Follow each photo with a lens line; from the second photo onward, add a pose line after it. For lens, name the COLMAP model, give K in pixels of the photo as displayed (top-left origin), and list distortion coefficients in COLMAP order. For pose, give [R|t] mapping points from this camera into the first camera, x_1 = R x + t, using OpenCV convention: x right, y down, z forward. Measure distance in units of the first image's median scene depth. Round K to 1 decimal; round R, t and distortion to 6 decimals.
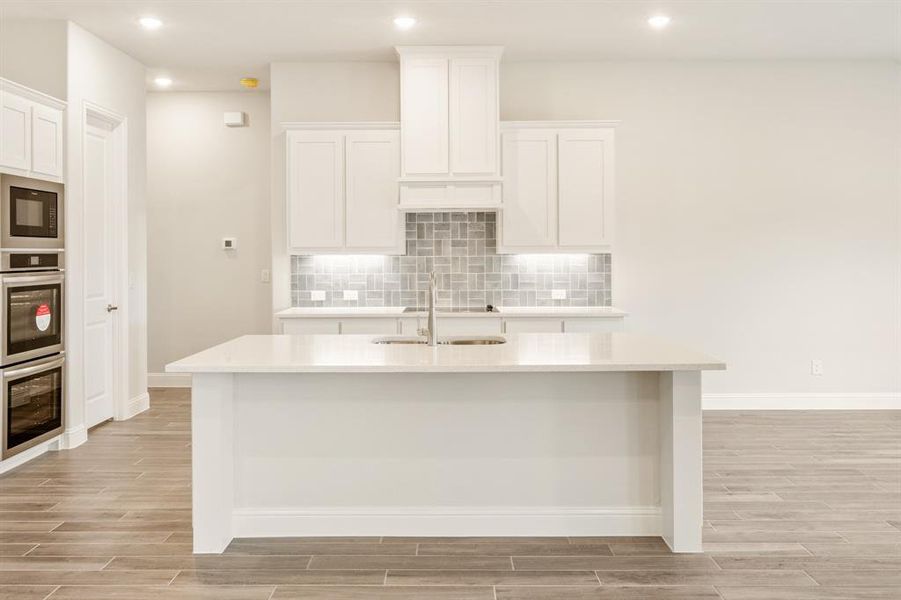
lens RADIAL K [[770.3, 0, 448.5], [0, 770.3, 255.9], [0, 0, 1]] dist [-0.002947, -0.008458]
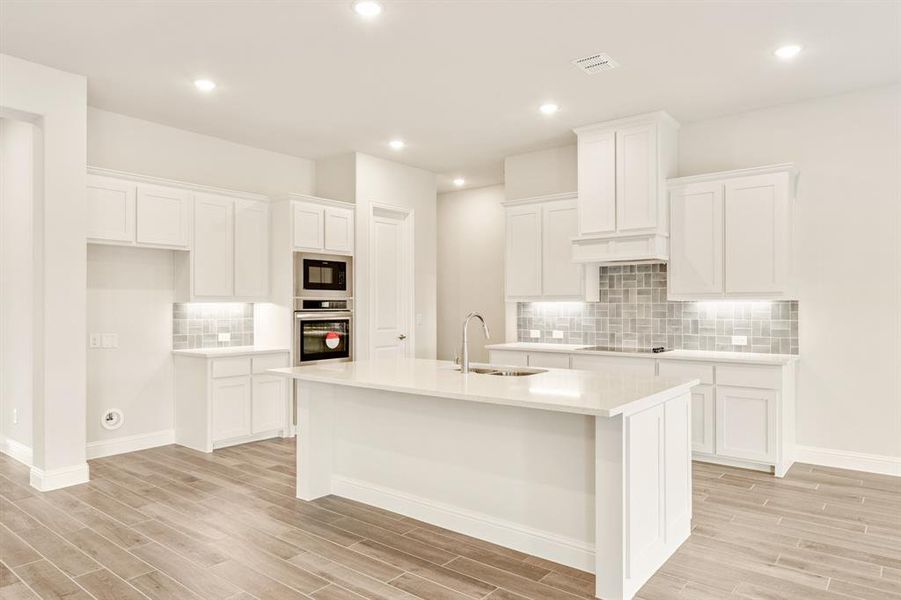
lens RADIAL K [[579.4, 0, 453.4], [0, 579.4, 301.9], [0, 0, 1]] dist [-0.006971, -0.001840]
pose [[0.785696, -0.000797, -0.618612, 0.342985], [-0.005434, 0.999952, -0.008190, 0.007415], [0.618589, 0.009796, 0.785654, 0.168772]]
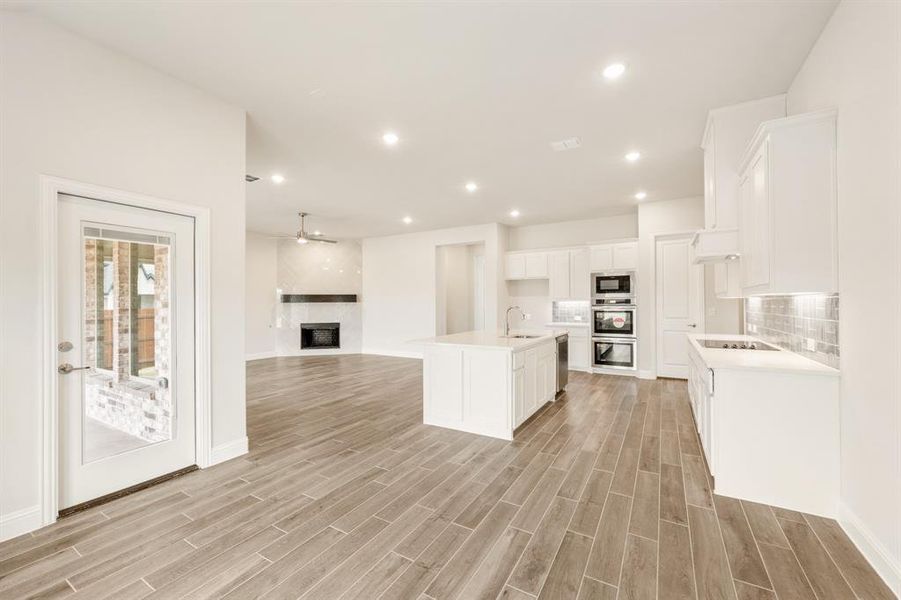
lens RADIAL K [[361.0, 0, 446.3], [0, 361.0, 300.9], [0, 0, 1]] dist [0.000558, 0.000155]
pose [[-0.513100, 0.002378, -0.858326, 0.712463], [0.006416, 0.999979, -0.001065, 0.001157], [0.858305, -0.006054, -0.513104, 0.926185]]
